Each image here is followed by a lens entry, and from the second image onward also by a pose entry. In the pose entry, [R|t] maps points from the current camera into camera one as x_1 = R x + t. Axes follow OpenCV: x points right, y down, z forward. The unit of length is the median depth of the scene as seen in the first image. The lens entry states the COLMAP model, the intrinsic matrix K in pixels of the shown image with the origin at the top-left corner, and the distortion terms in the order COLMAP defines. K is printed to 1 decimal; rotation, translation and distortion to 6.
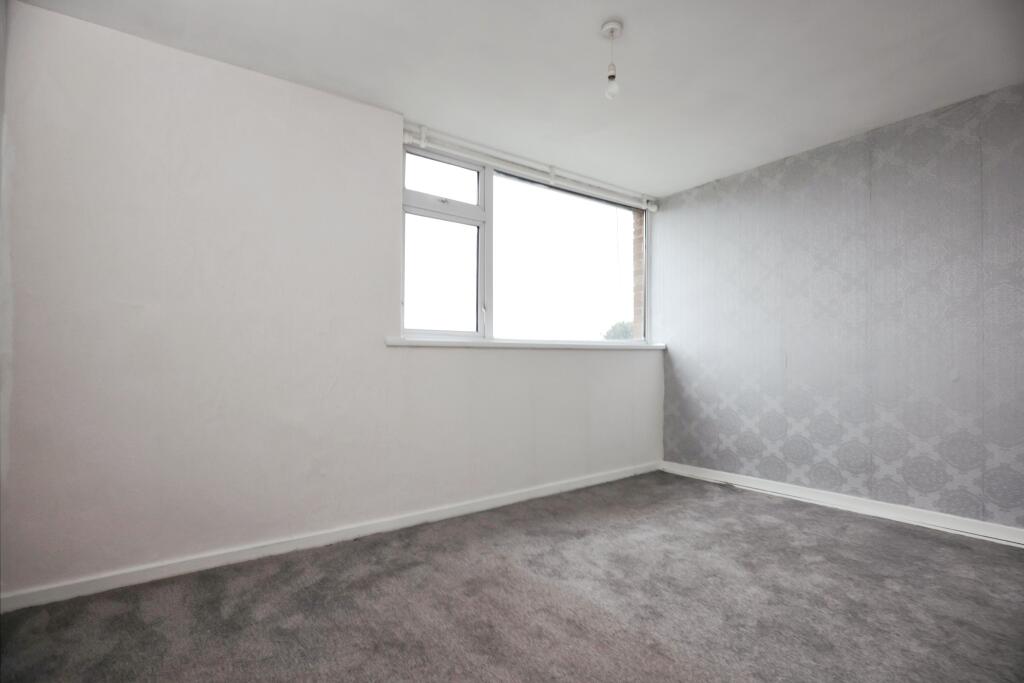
lens RADIAL K [[528.1, 0, 475.8], [0, 528.1, 366.1], [0, 0, 1]] dist [-0.044929, 0.000154]
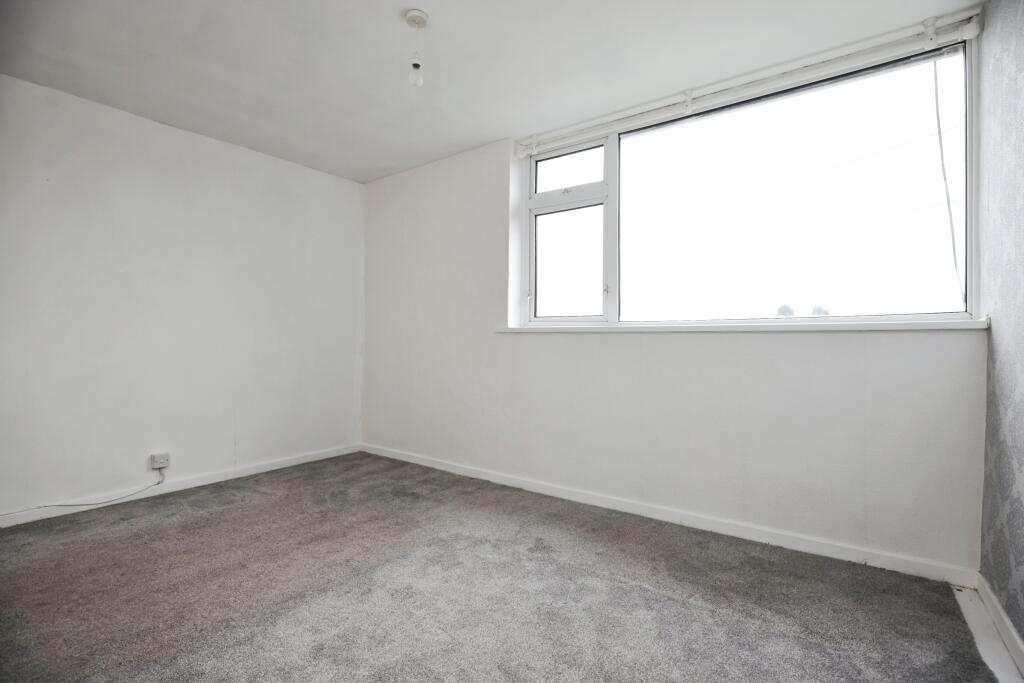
lens RADIAL K [[479.5, 0, 512.0], [0, 479.5, 341.5], [0, 0, 1]] dist [-0.035908, 0.008293]
pose [[0.271904, 0.005038, -0.962311, 0.782818], [-0.016929, 0.999857, 0.000451, -0.016824], [0.962175, 0.016168, 0.271951, 0.615186]]
